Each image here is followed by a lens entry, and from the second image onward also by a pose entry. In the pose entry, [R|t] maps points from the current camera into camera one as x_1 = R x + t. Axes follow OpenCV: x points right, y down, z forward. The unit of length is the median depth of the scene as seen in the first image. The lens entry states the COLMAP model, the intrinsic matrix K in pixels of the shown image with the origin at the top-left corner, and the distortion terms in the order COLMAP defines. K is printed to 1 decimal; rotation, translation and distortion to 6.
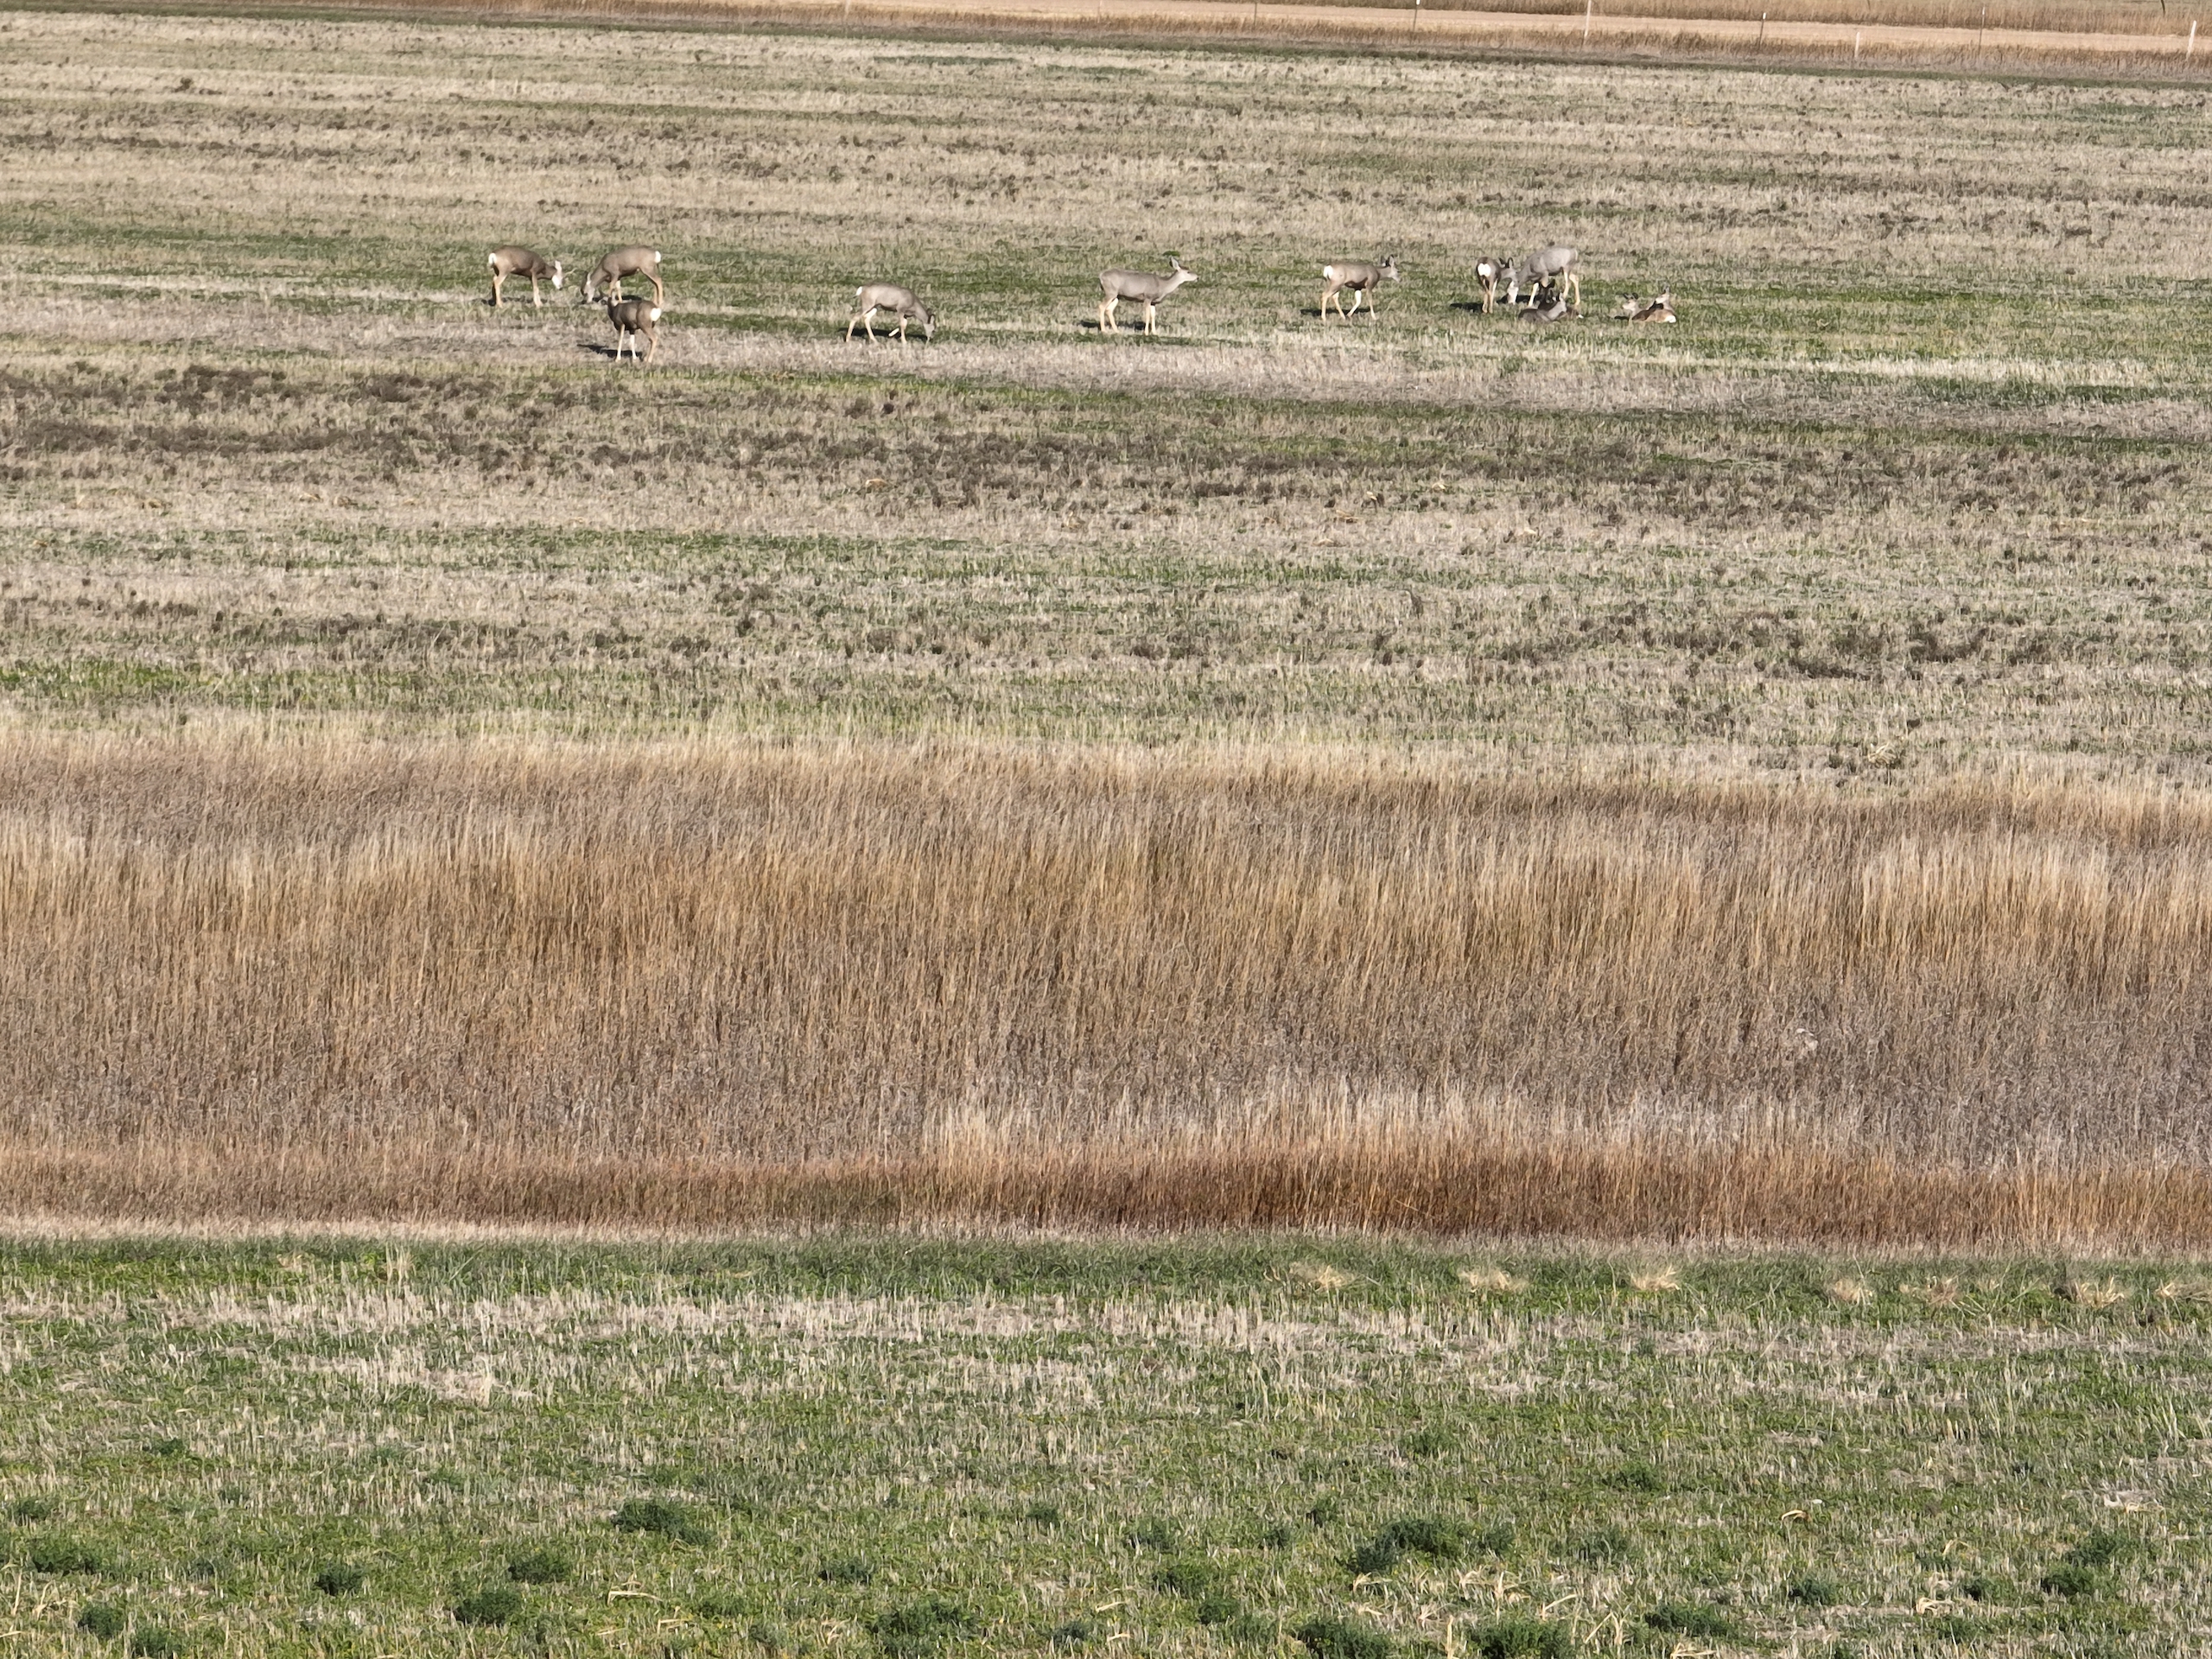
lens RADIAL K [[11371.7, 0, 1104.9], [0, 11371.7, 832.6], [0, 0, 1]] dist [-0.299128, 0.000000]
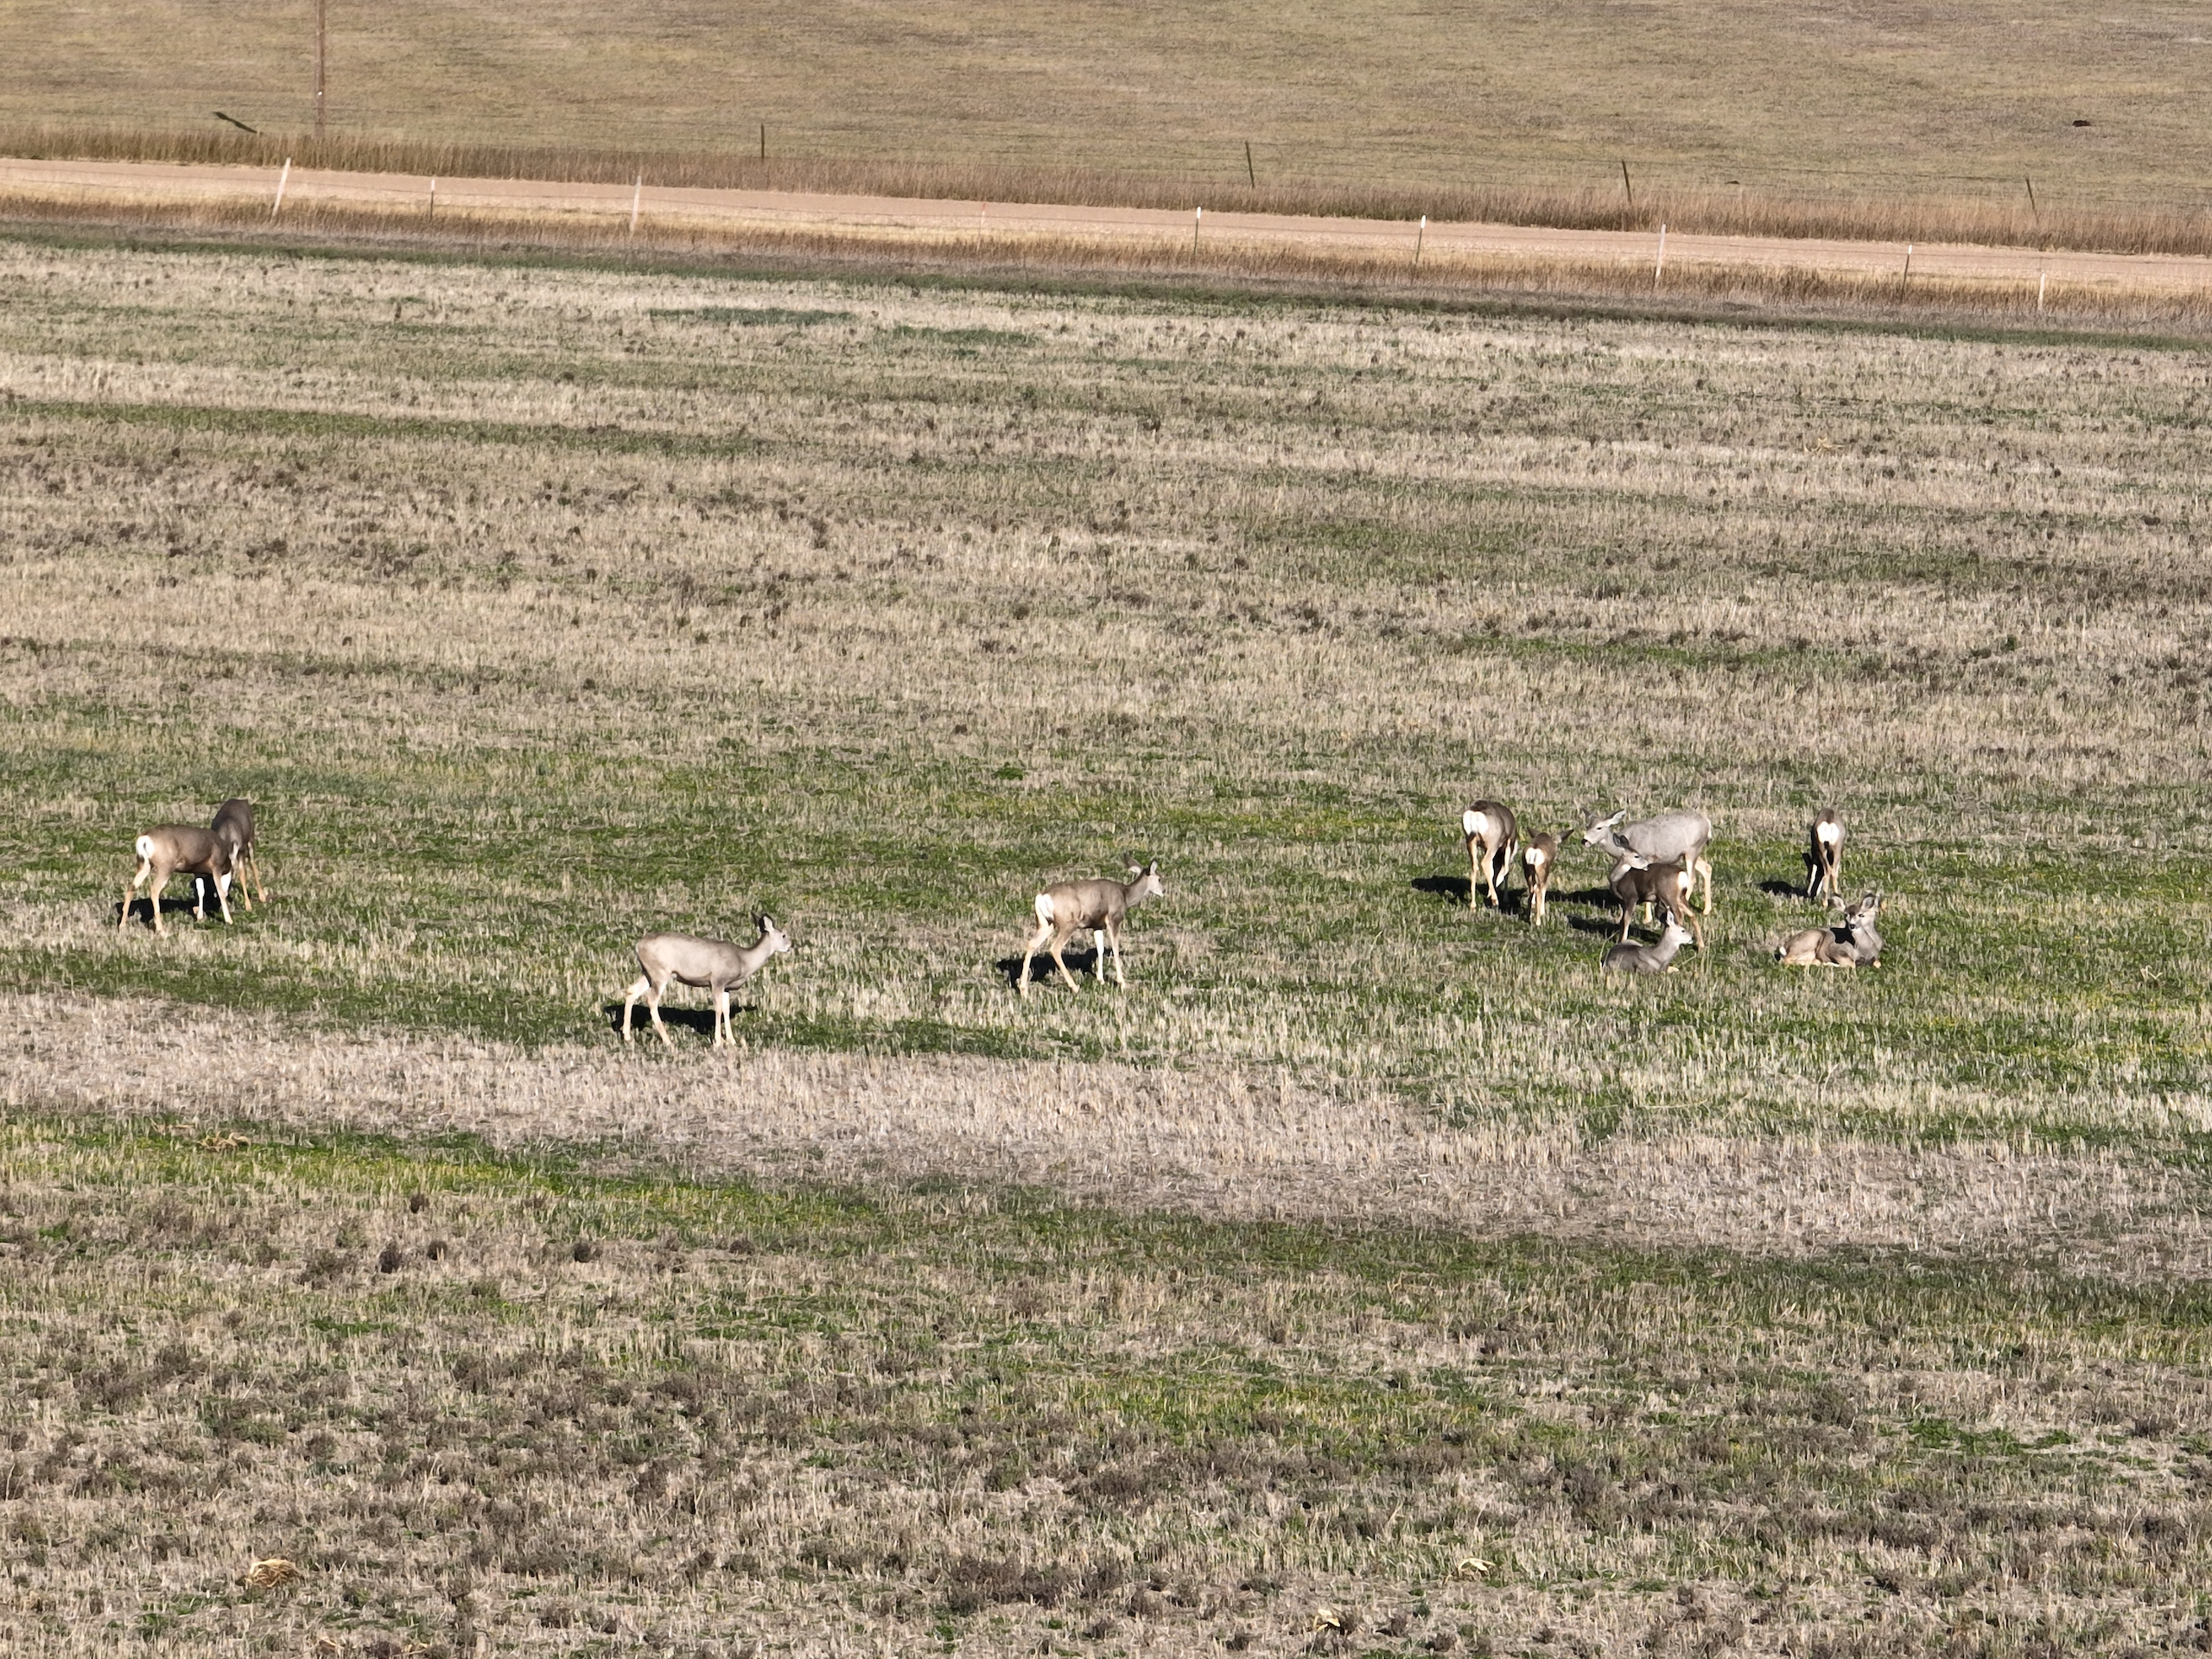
lens RADIAL K [[11371.7, 0, 1117.7], [0, 11371.7, 834.1], [0, 0, 1]] dist [-0.299128, 0.000000]
pose [[0.999996, 0.002404, 0.001330, 0.012065], [-0.002398, 0.999987, -0.004558, -0.050584], [-0.001341, 0.004554, 0.999989, 0.457091]]
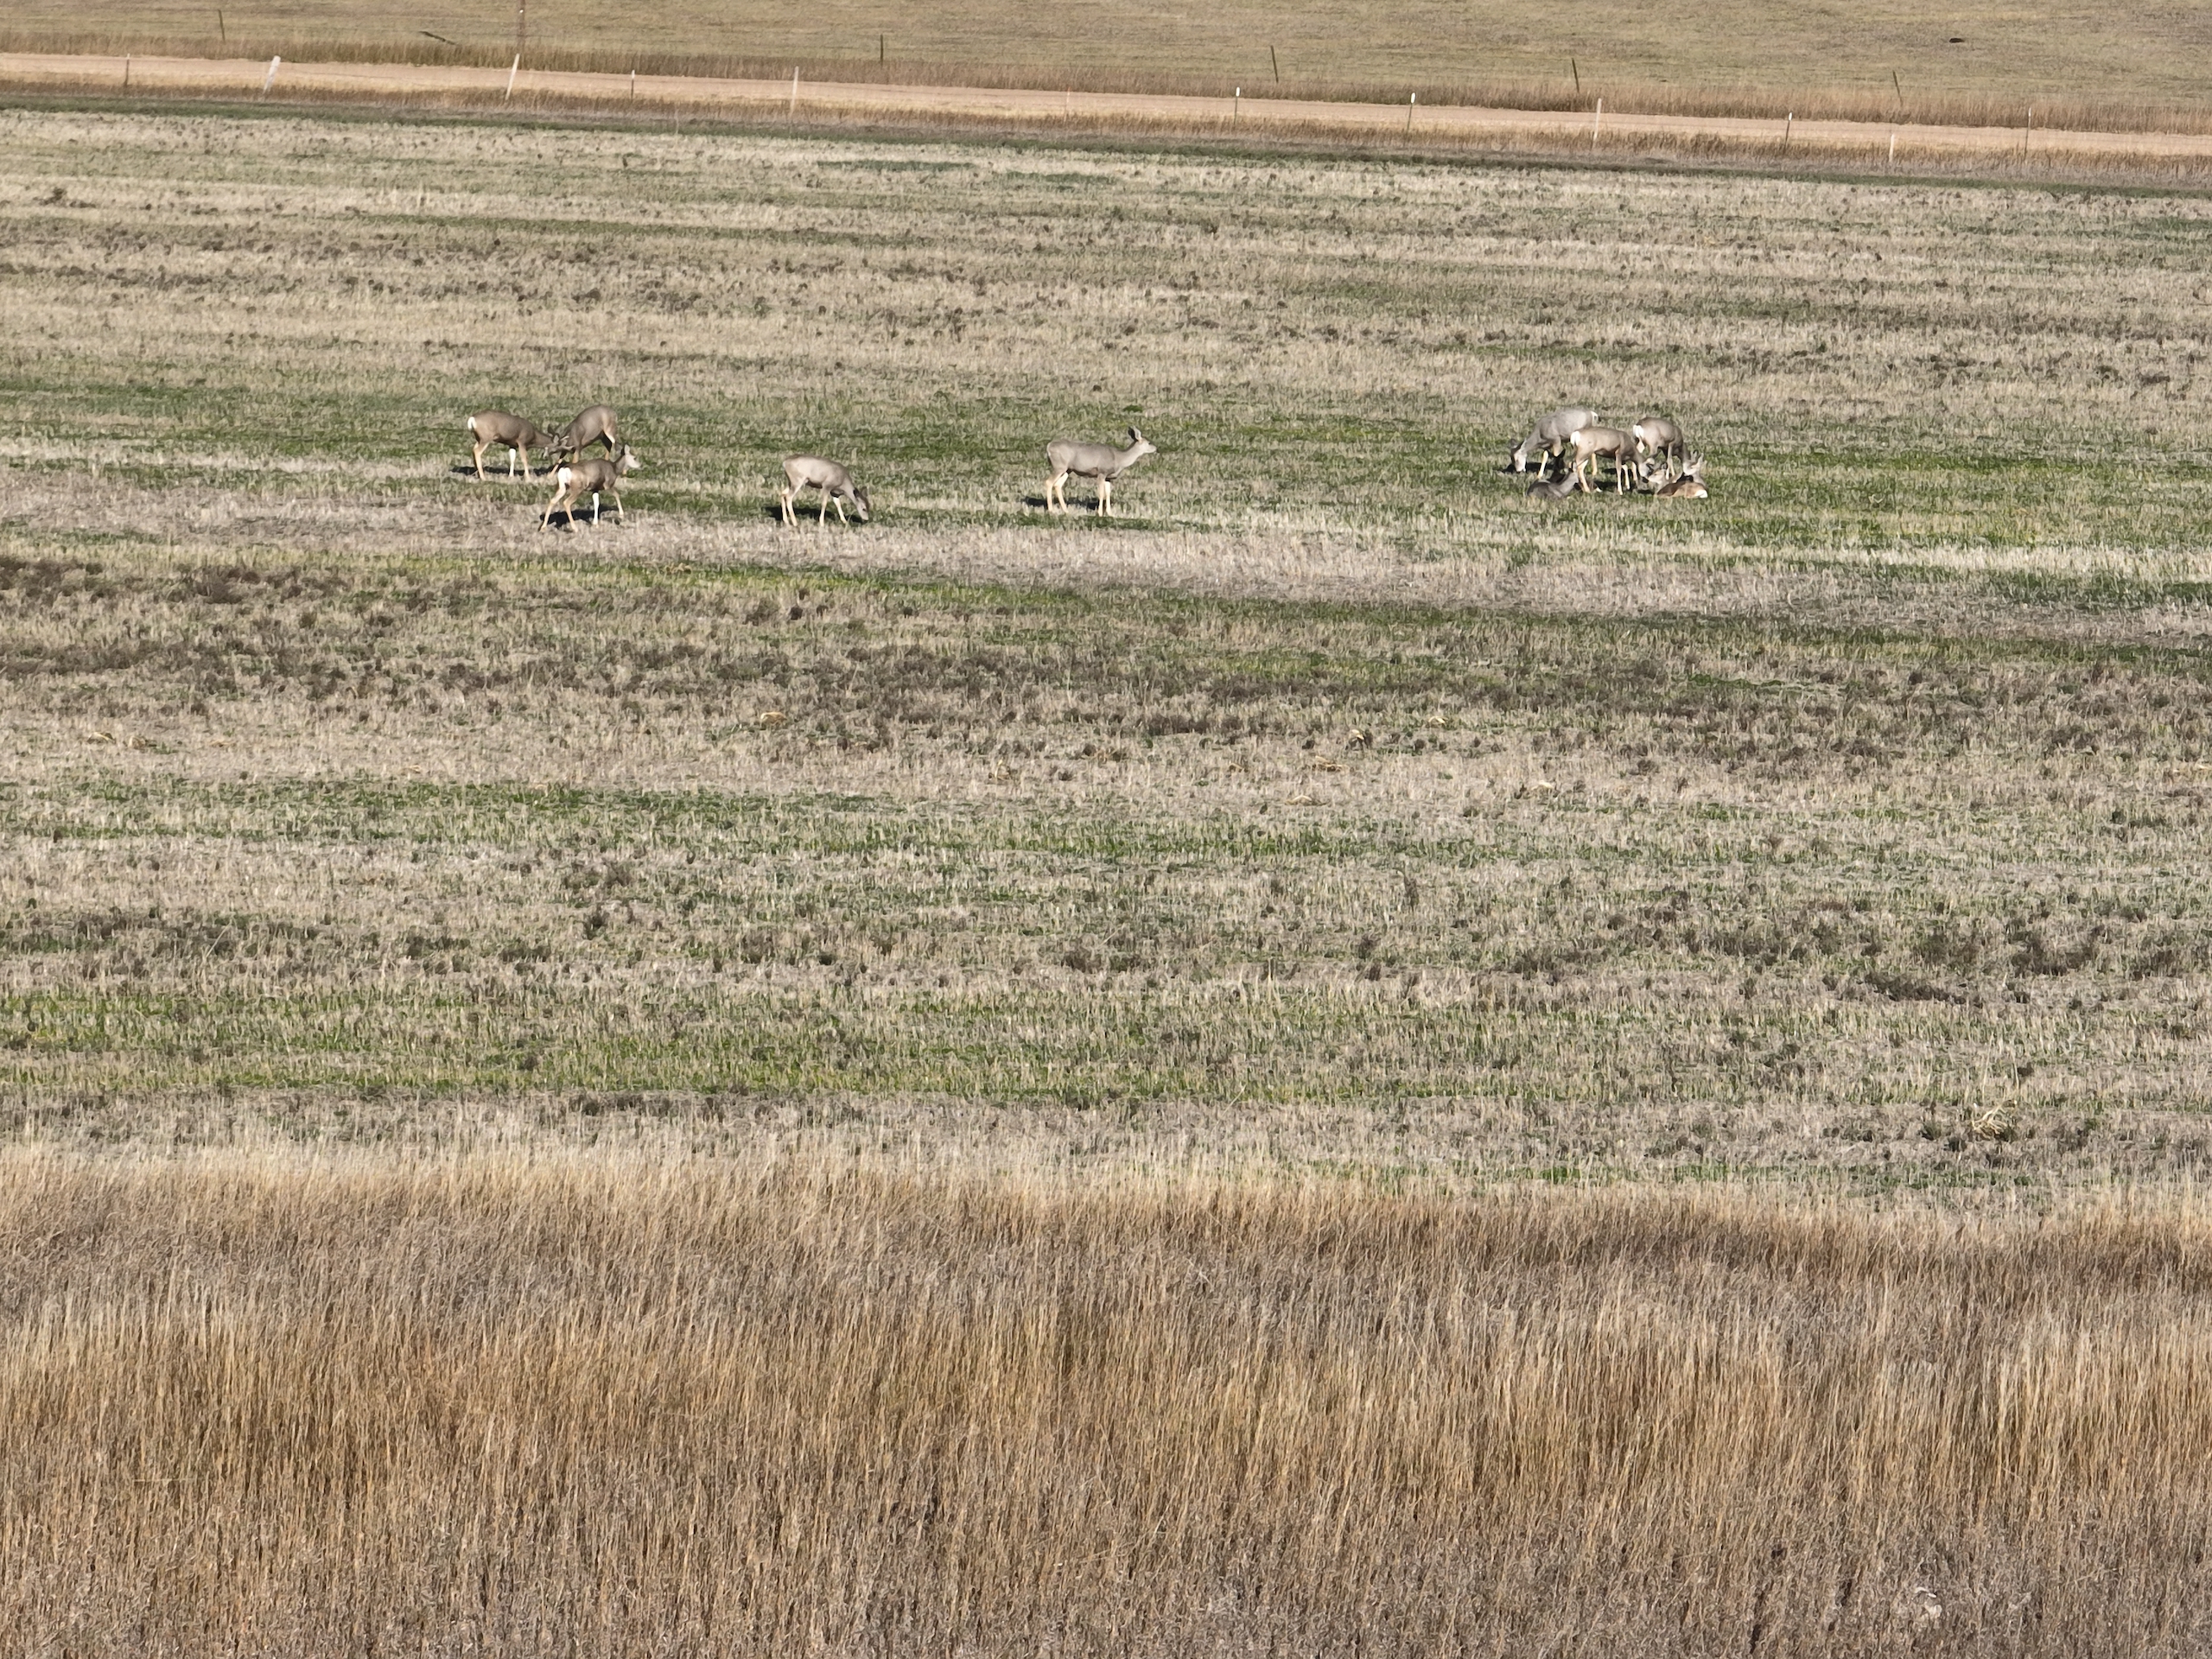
lens RADIAL K [[11371.7, 0, 1105.2], [0, 11371.7, 828.9], [0, 0, 1]] dist [-0.299128, 0.000000]
pose [[0.999999, 0.001100, 0.000639, 0.003545], [-0.001097, 0.999988, -0.004775, -0.015785], [-0.000644, 0.004774, 0.999988, 0.131313]]
